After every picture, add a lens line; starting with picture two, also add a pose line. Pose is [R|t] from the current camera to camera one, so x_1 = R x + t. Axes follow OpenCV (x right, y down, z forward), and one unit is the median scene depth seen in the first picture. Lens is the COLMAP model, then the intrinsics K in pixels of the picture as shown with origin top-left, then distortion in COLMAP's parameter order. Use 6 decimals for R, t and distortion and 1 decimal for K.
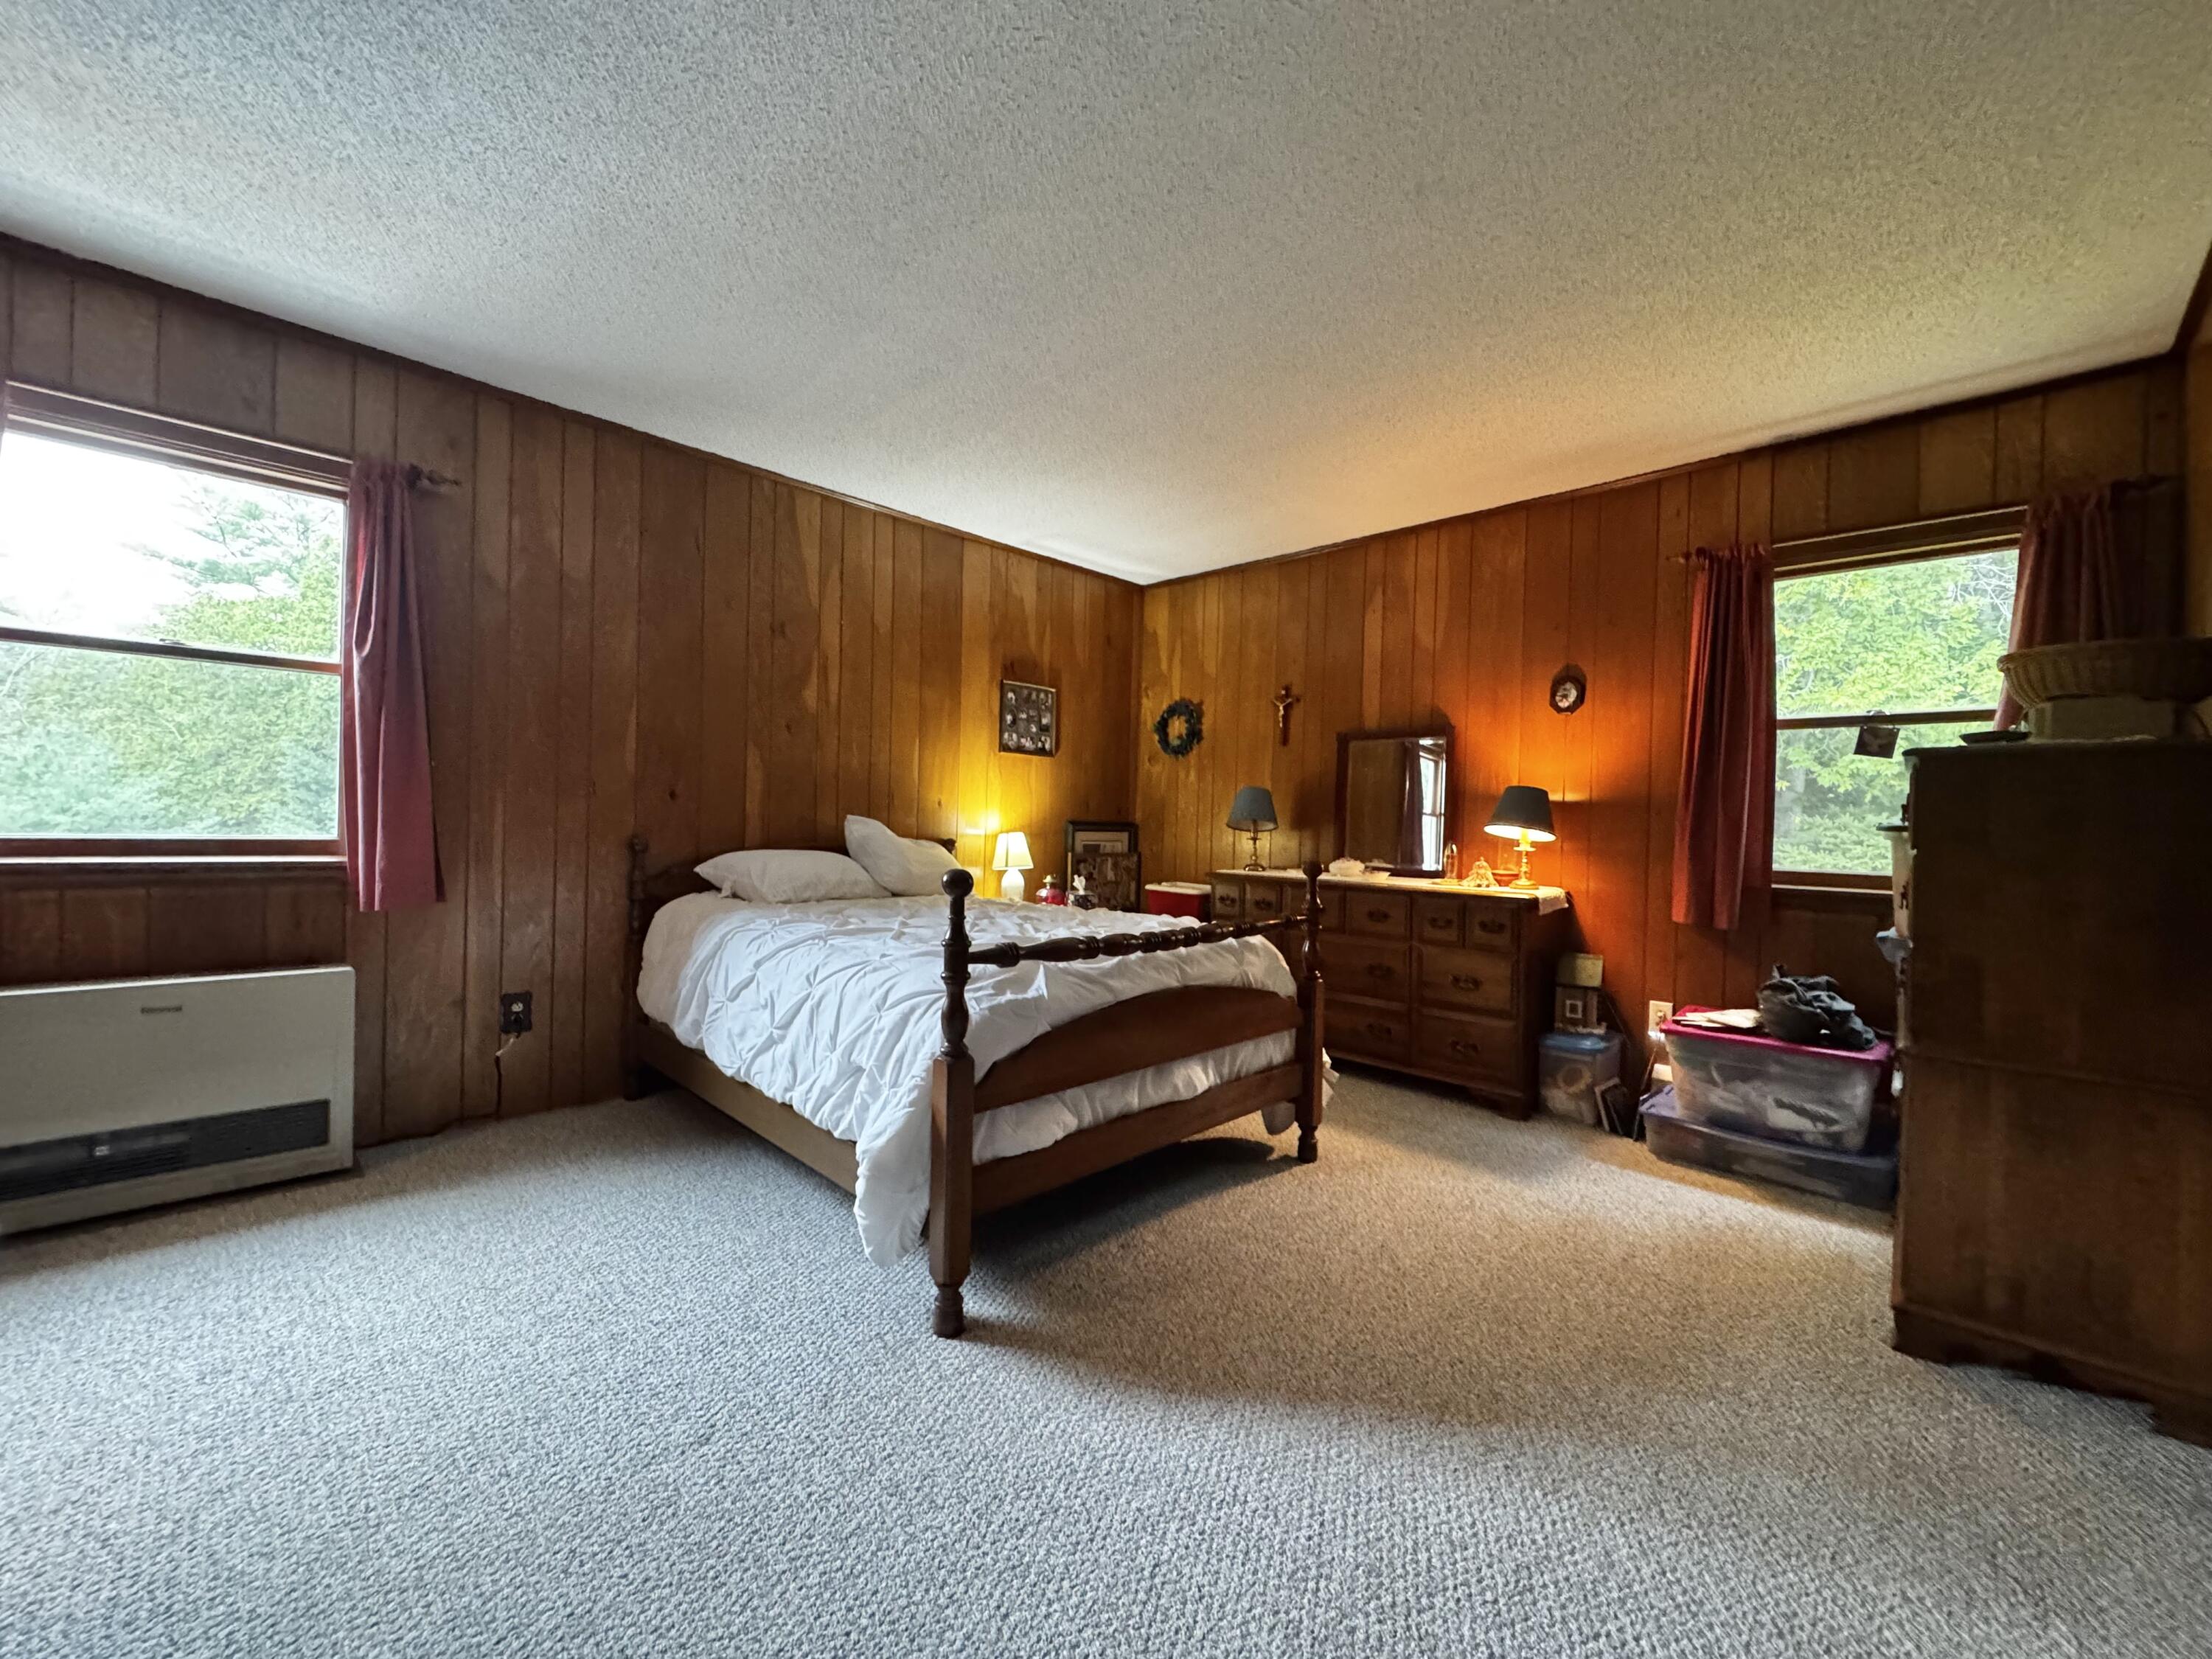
lens RADIAL K [[886.8, 0, 1114.5], [0, 886.8, 823.7], [0, 0, 1]] dist [0.000471, -0.000079]
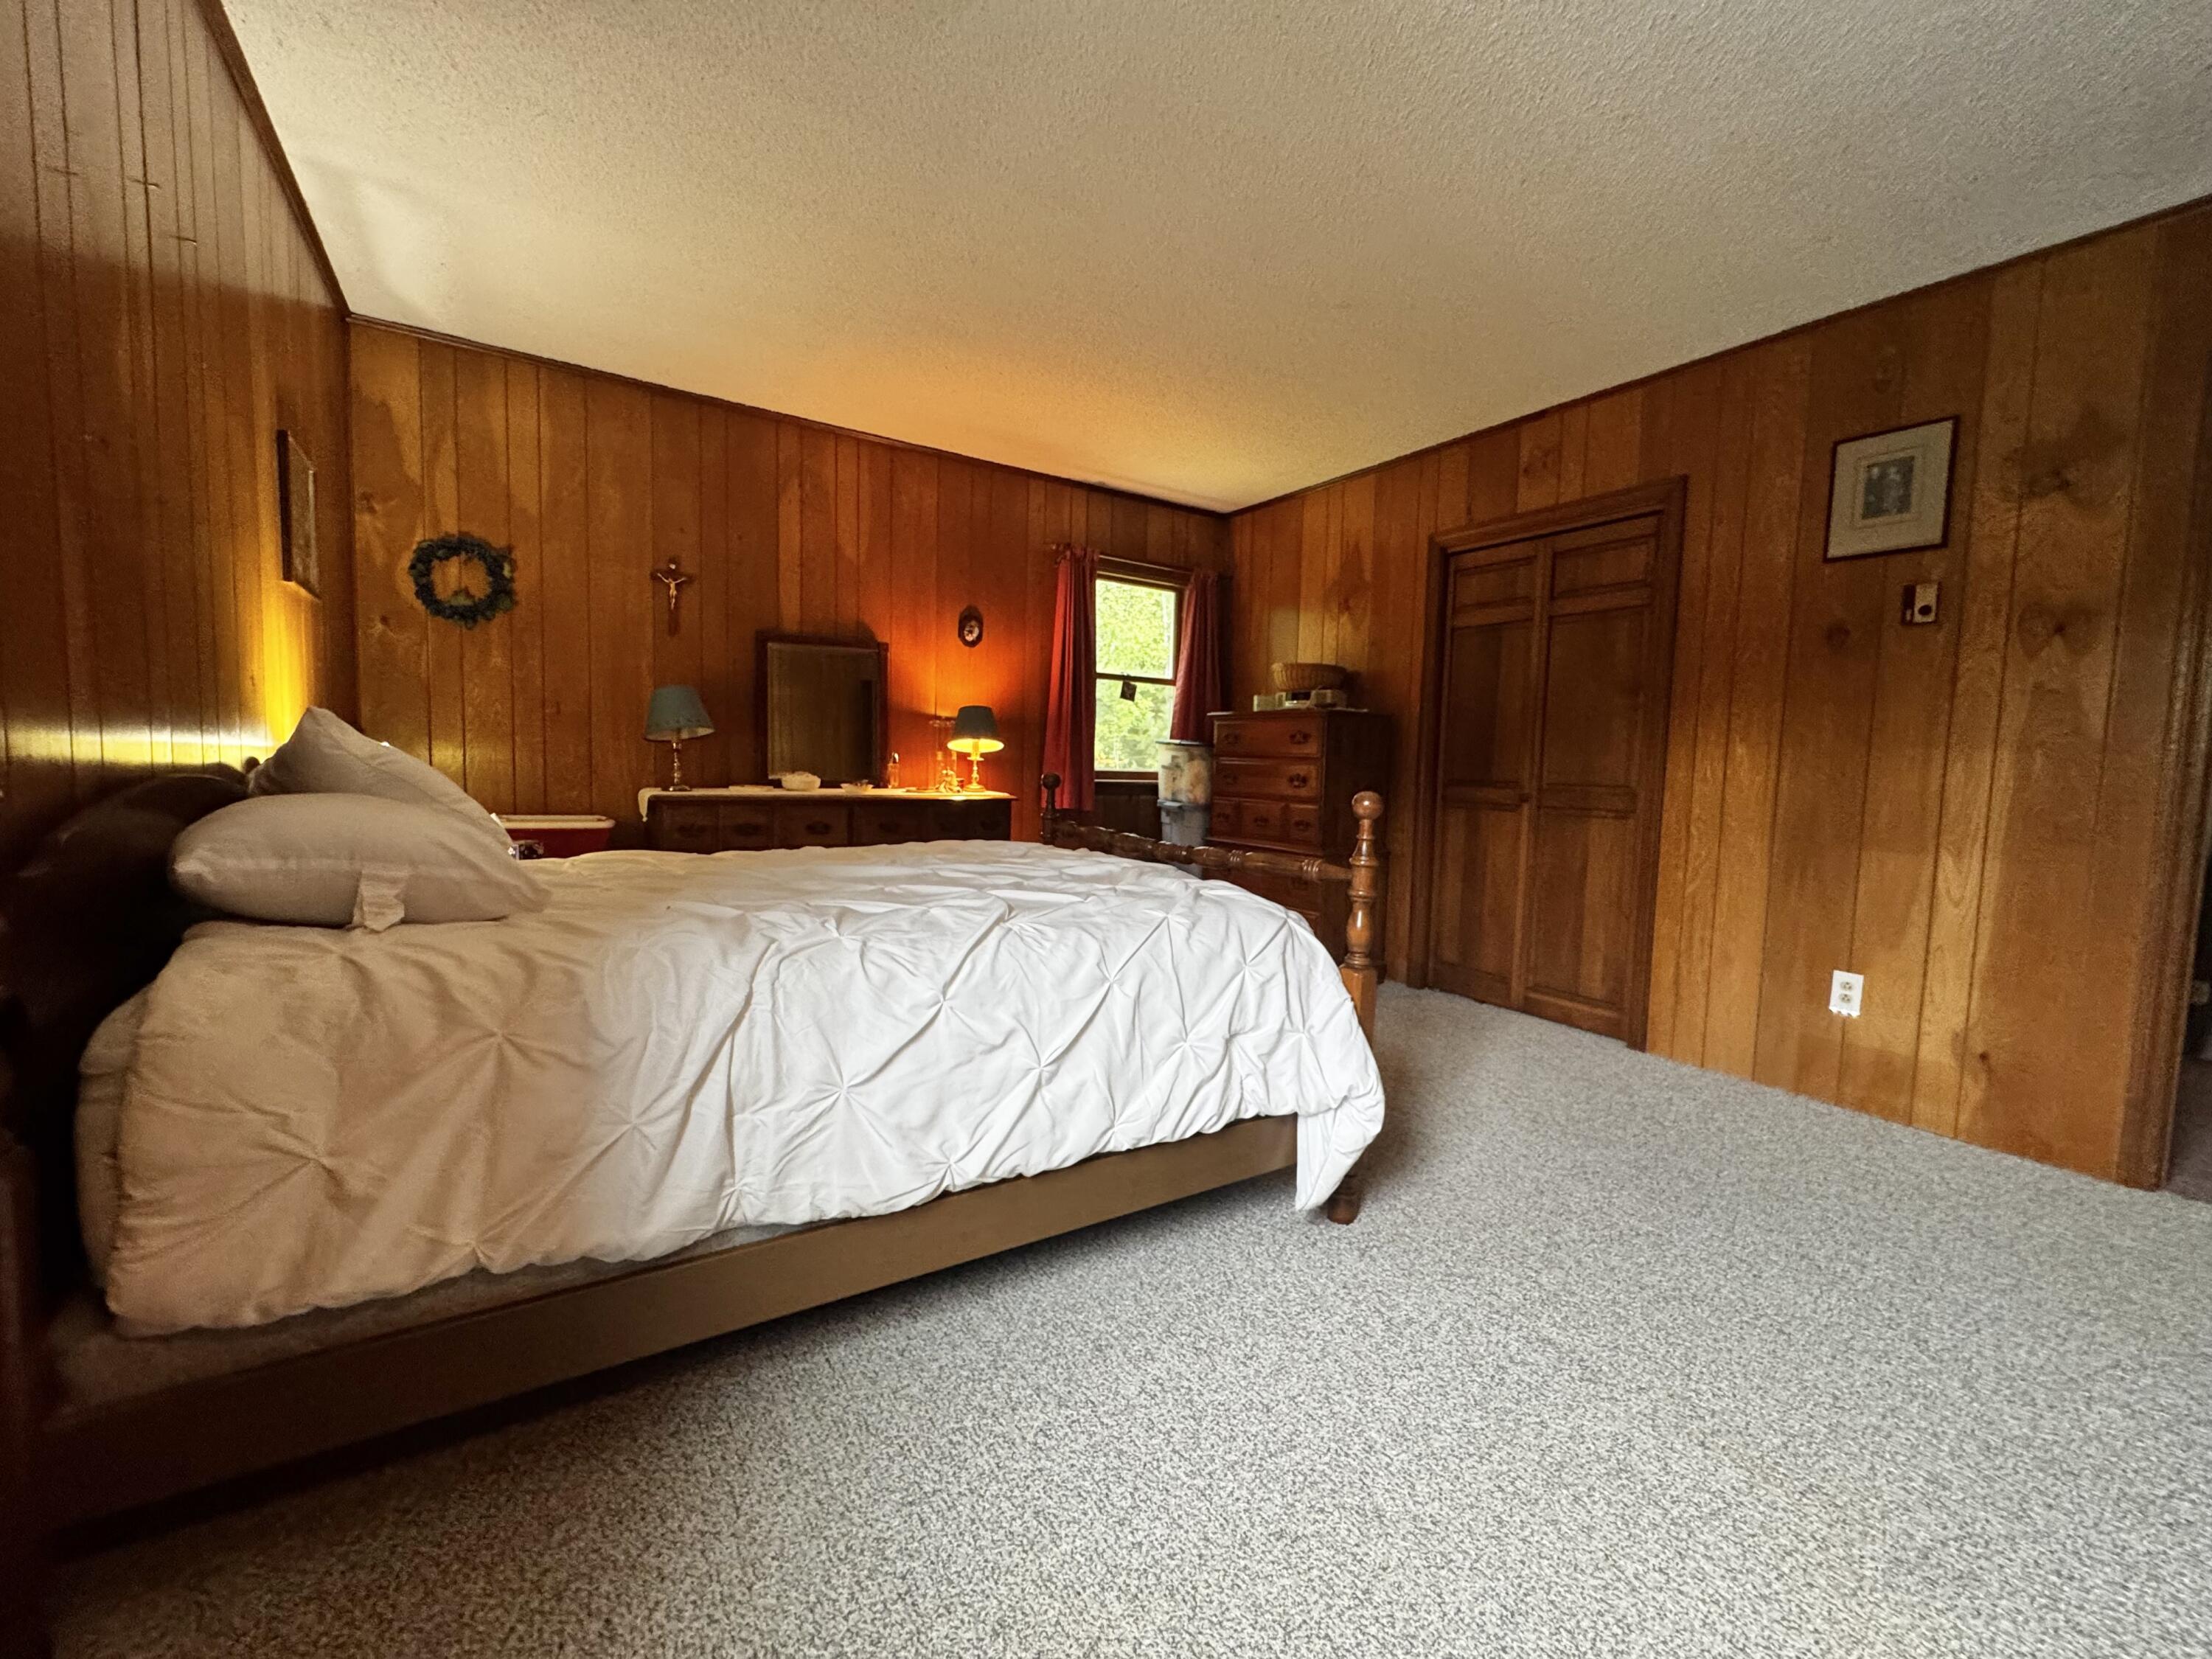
lens RADIAL K [[896.4, 0, 1110.3], [0, 896.4, 830.9], [0, 0, 1]] dist [0.023816, 0.000015]
pose [[0.216358, -0.091069, 0.972057, -0.661382], [-0.014490, 0.995231, 0.096465, 0.004849], [-0.976207, -0.034956, 0.214007, 0.534104]]
